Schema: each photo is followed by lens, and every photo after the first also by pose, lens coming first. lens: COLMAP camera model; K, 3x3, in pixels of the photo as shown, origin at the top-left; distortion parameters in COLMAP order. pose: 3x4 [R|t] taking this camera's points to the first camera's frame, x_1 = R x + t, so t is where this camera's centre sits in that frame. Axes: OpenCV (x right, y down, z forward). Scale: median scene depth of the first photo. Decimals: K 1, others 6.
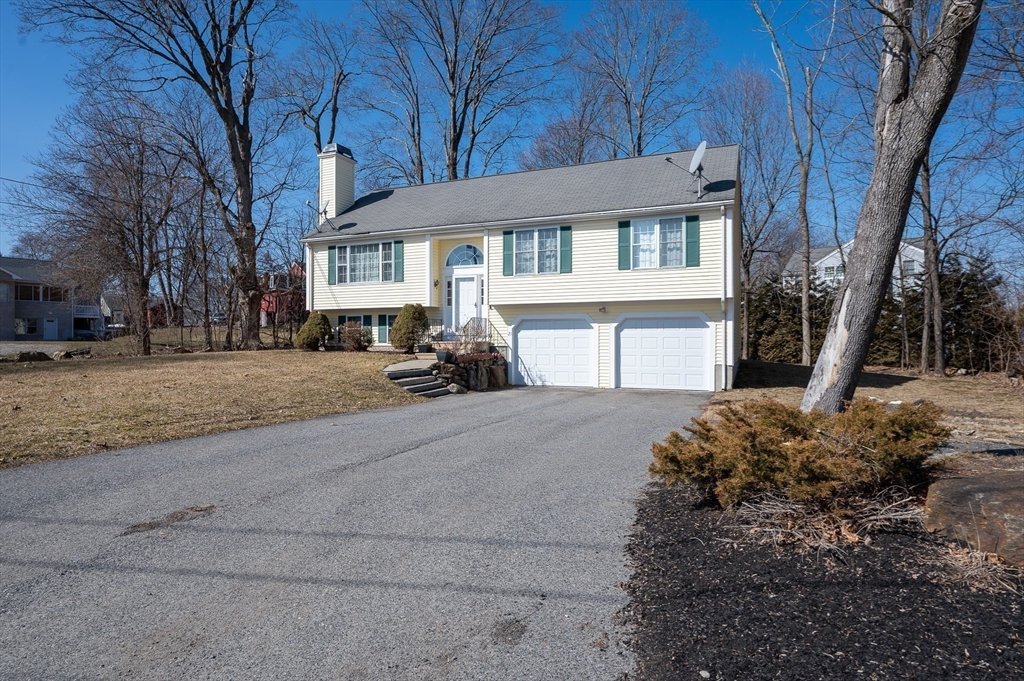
lens RADIAL K [[585.8, 0, 516.3], [0, 585.8, 337.8], [0, 0, 1]] dist [-0.004451, 0.003439]
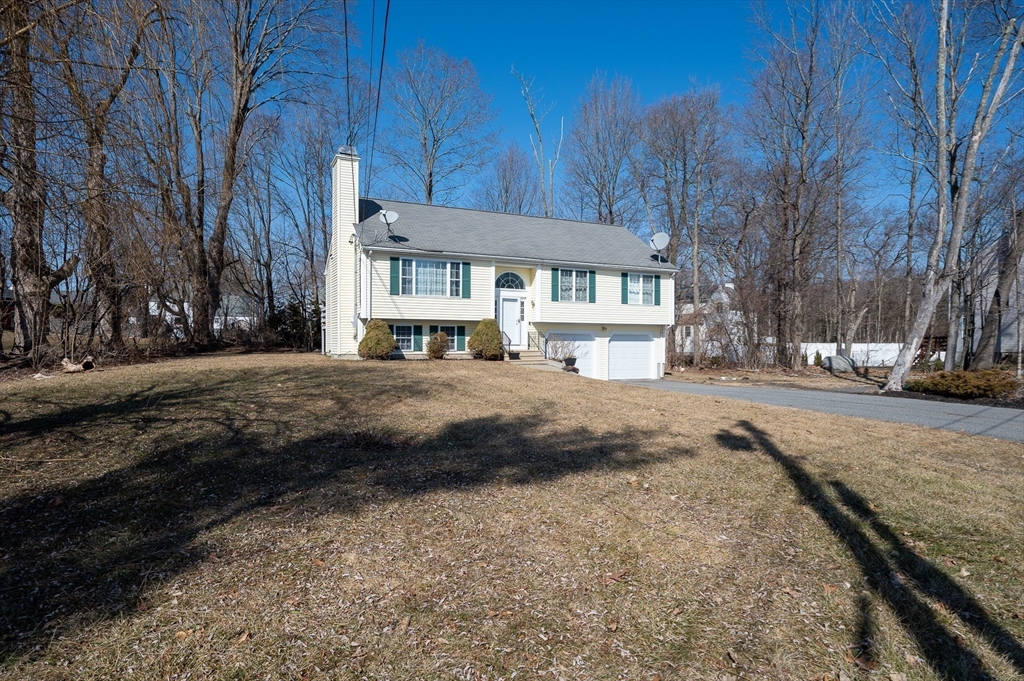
lens RADIAL K [[585.8, 0, 513.9], [0, 585.8, 339.8], [0, 0, 1]] dist [-0.004451, 0.003439]
pose [[0.643911, 0.006608, 0.765071, -1.088449], [-0.010441, 0.999945, 0.000151, -0.015682], [-0.765029, -0.008086, 0.643945, 0.196330]]
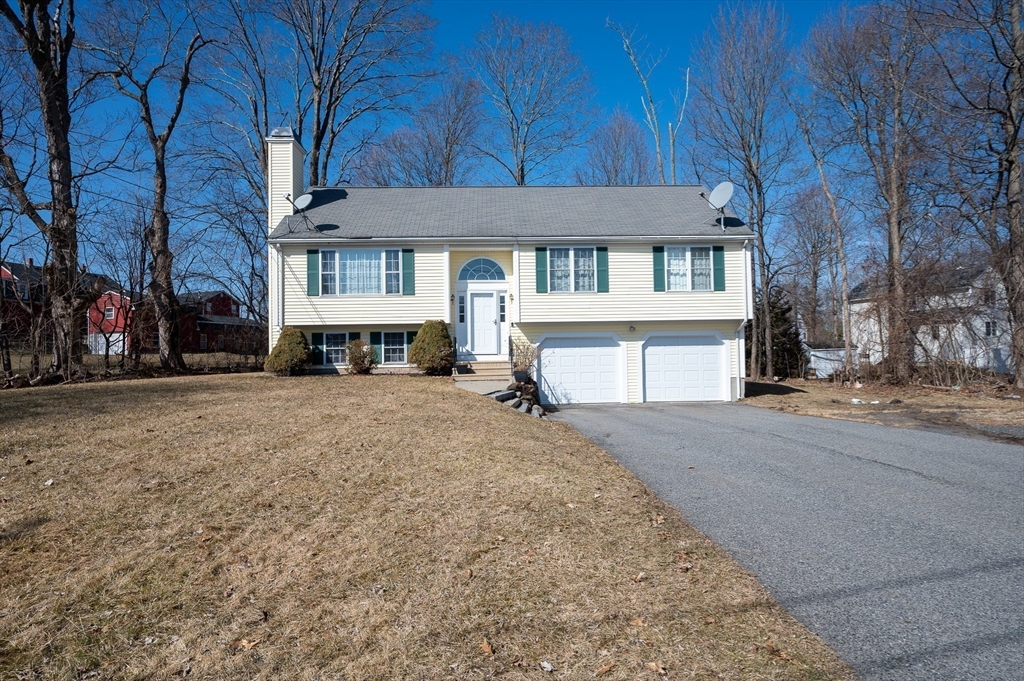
lens RADIAL K [[585.8, 0, 518.6], [0, 585.8, 344.6], [0, 0, 1]] dist [-0.004451, 0.003439]
pose [[0.899316, -0.003545, 0.437285, -0.468666], [0.012081, 0.999787, -0.016741, -0.003593], [-0.437132, 0.020338, 0.899167, 0.134273]]
